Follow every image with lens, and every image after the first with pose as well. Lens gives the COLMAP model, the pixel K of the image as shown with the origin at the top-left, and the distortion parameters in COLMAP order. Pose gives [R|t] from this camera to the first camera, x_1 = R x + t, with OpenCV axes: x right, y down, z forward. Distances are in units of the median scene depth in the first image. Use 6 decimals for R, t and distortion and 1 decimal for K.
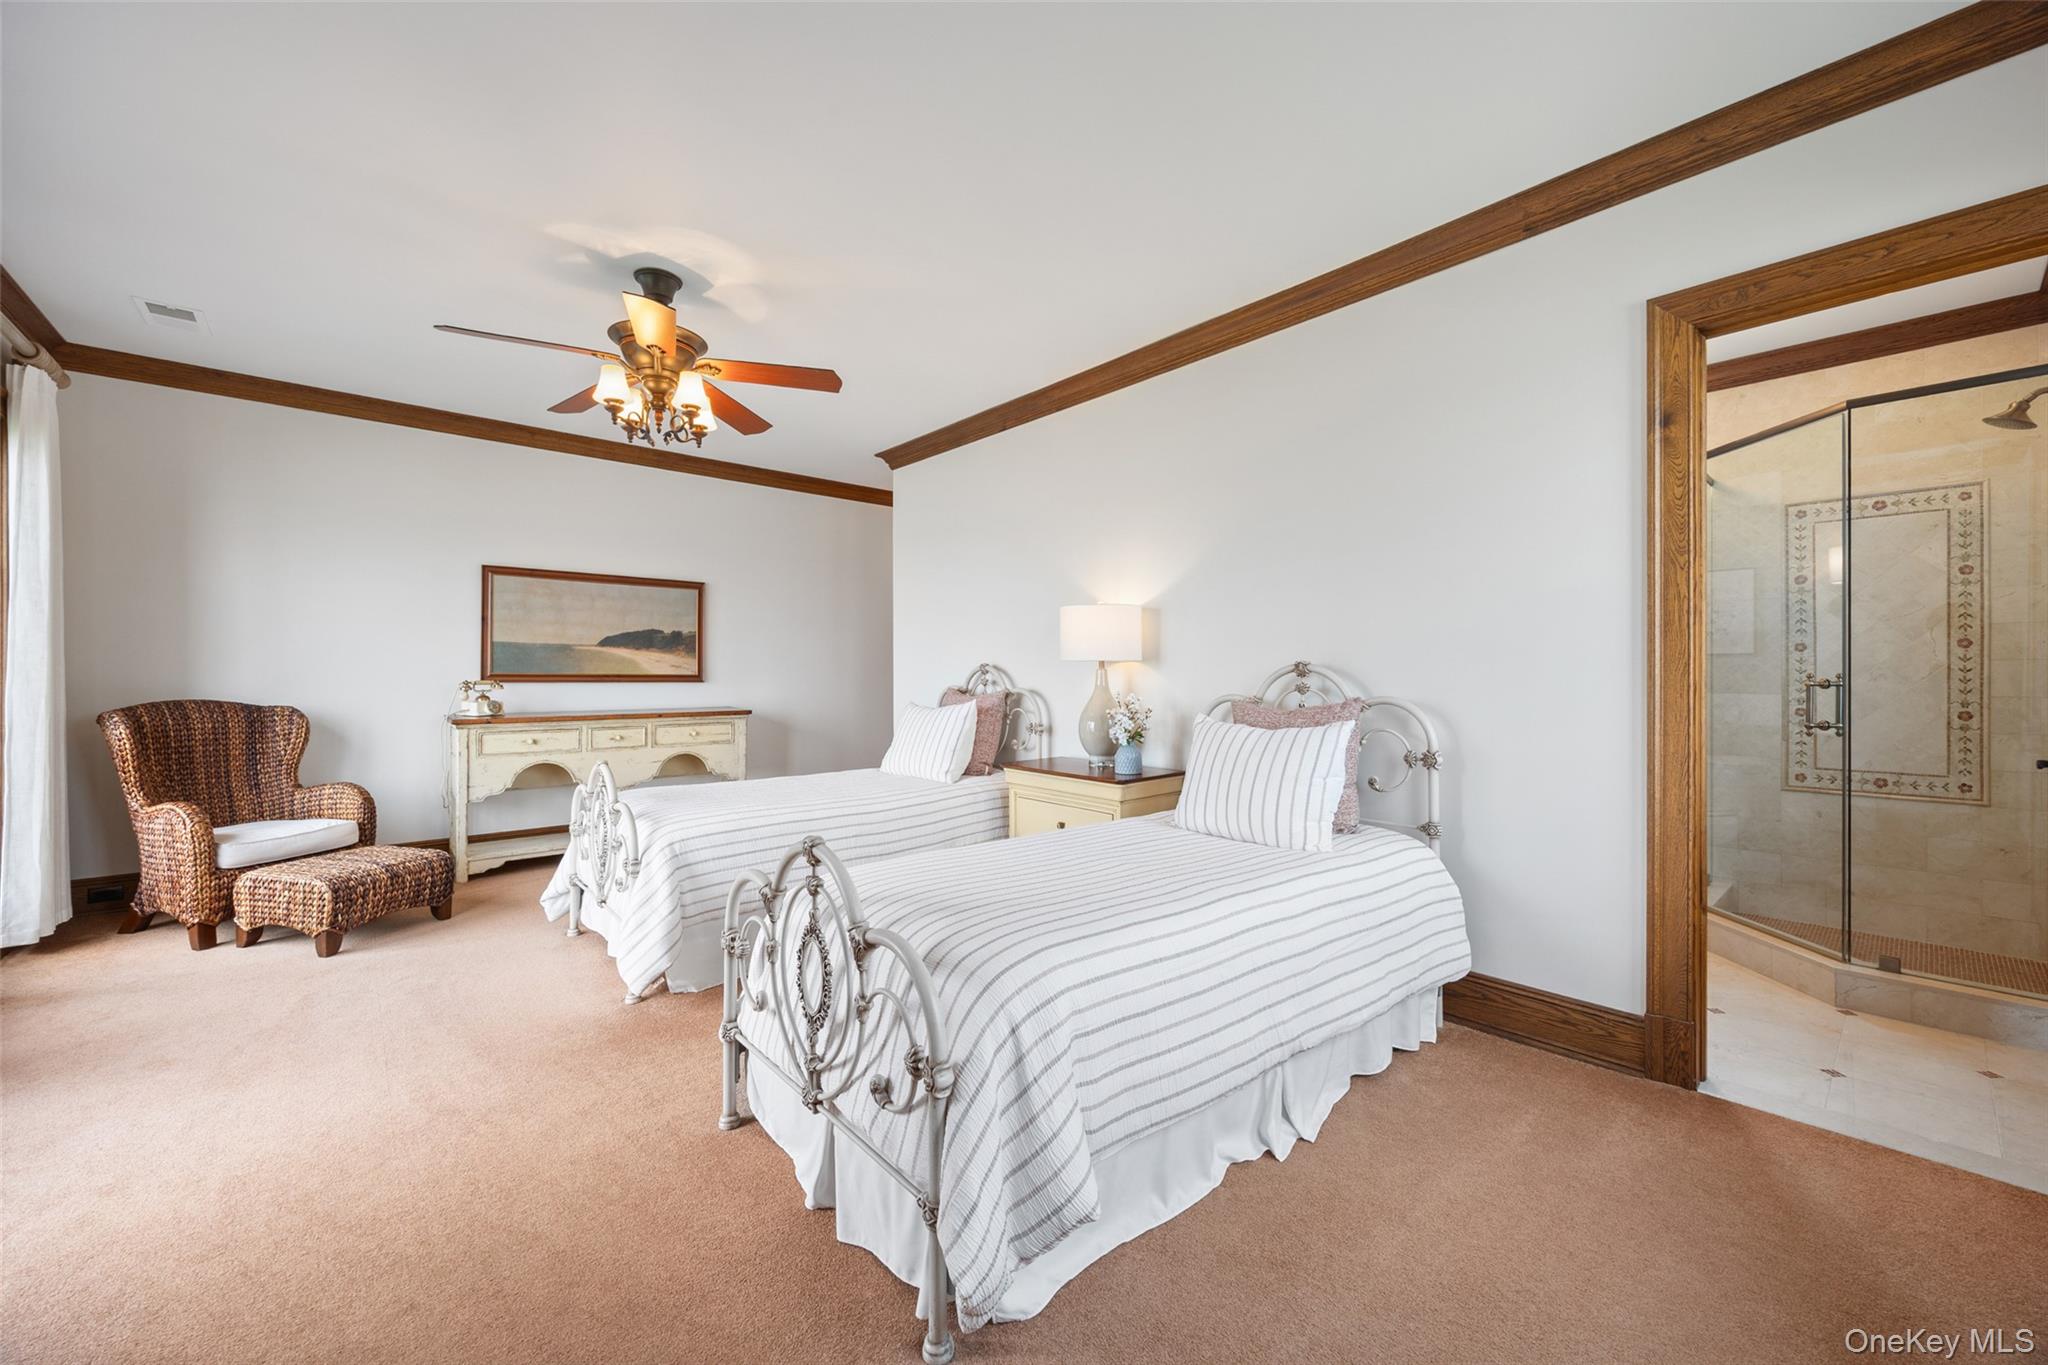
lens RADIAL K [[789.9, 0, 1029.5], [0, 789.9, 679.3], [0, 0, 1]] dist [0.001283, -0.000668]
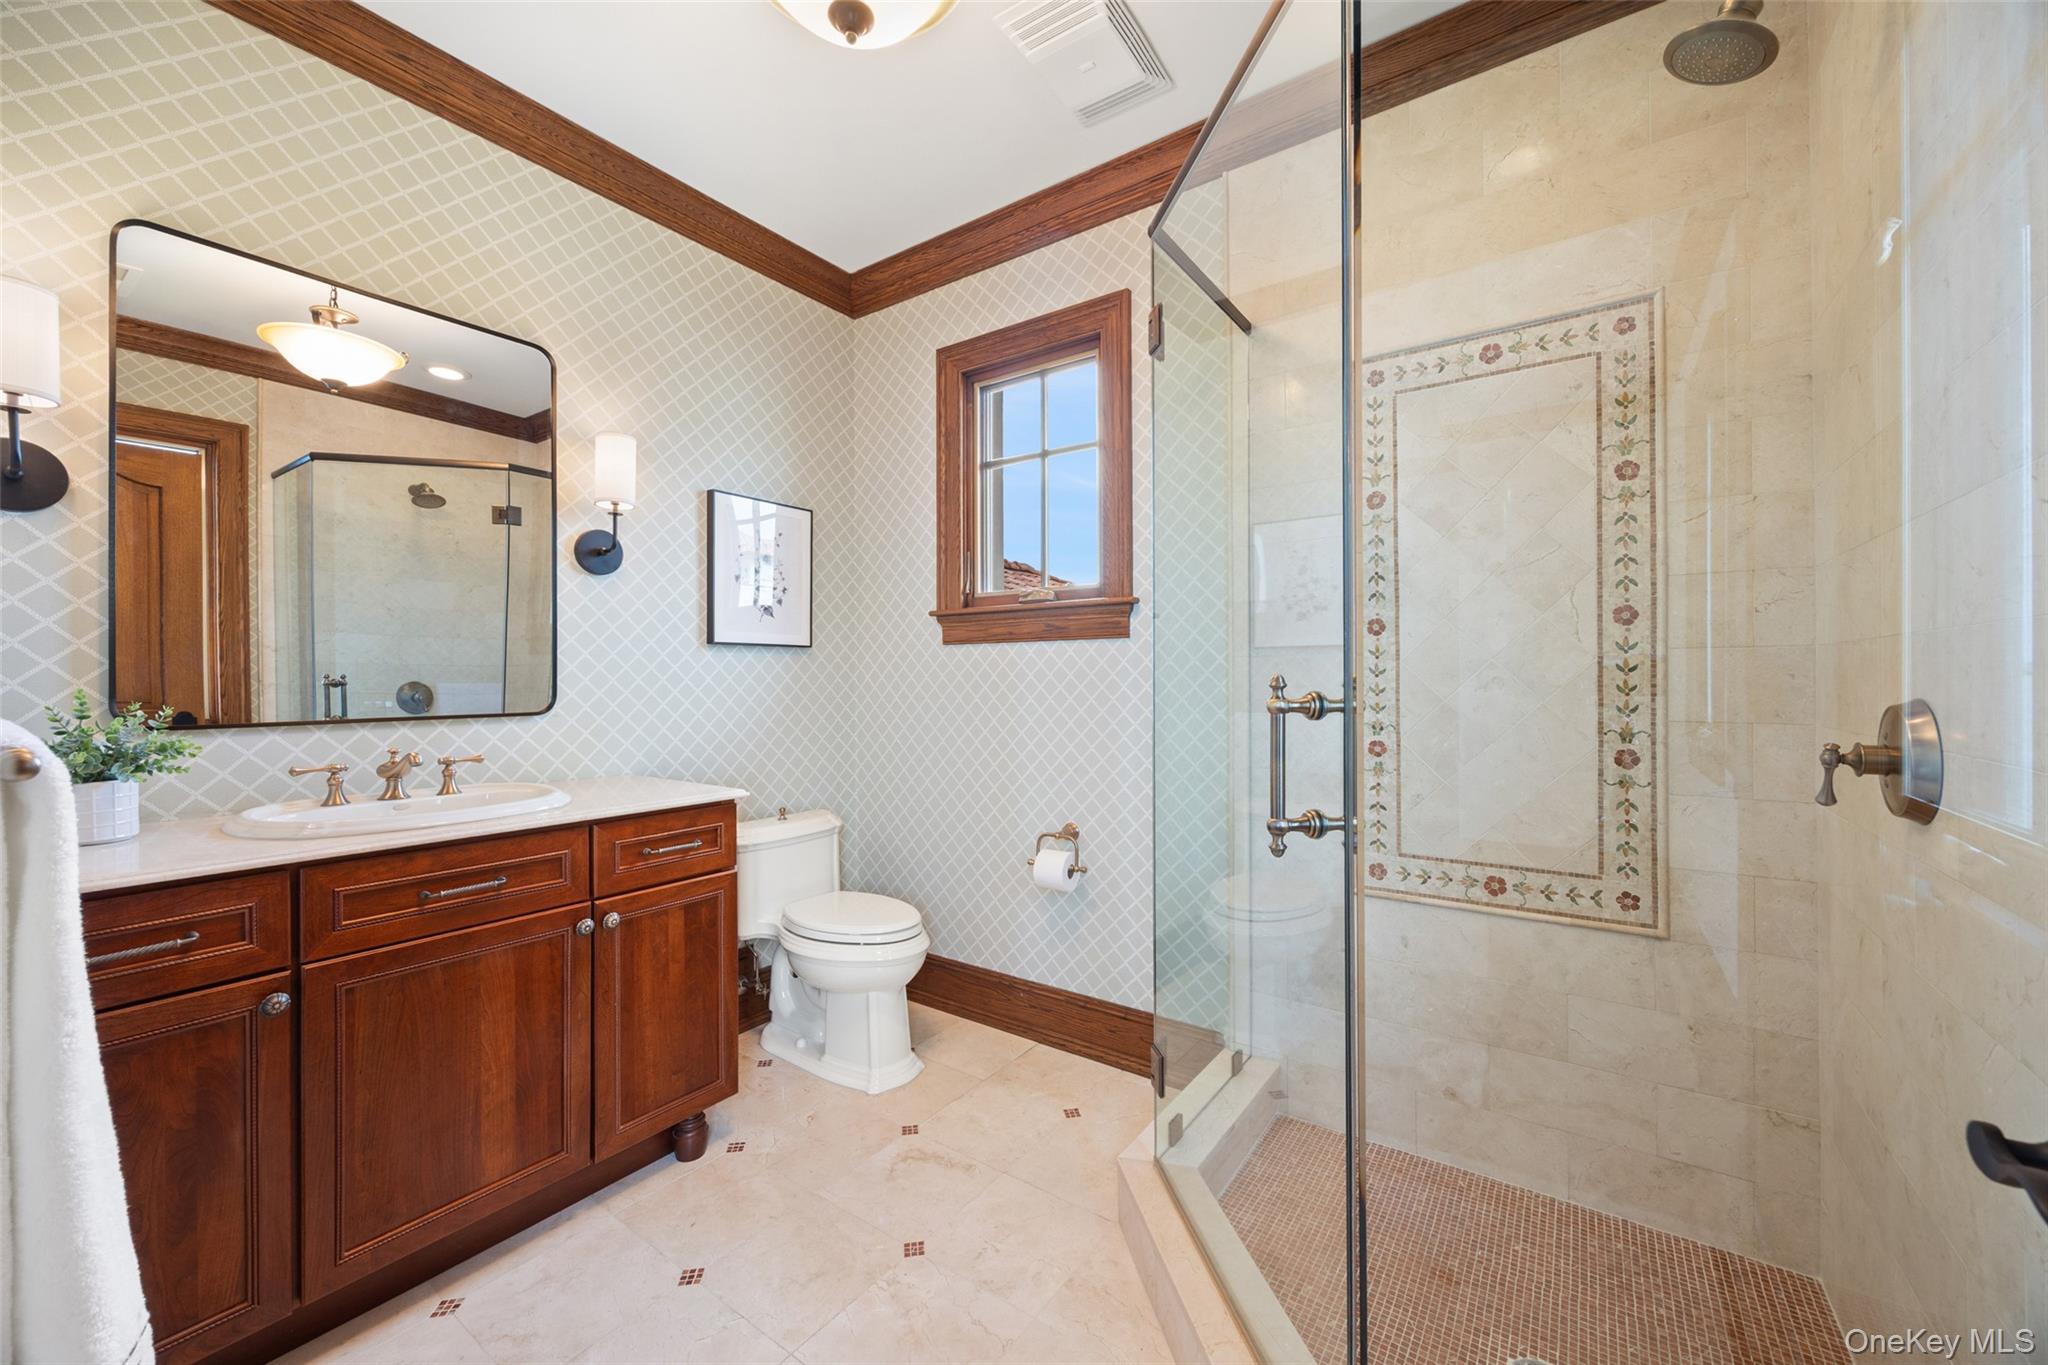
lens RADIAL K [[789.9, 0, 1020.7], [0, 789.9, 680.1], [0, 0, 1]] dist [0.001283, -0.000668]
pose [[0.974361, -0.003976, 0.224957, 0.687584], [0.004358, 0.999990, -0.001201, -0.005146], [-0.224950, 0.002150, 0.974368, 0.590231]]
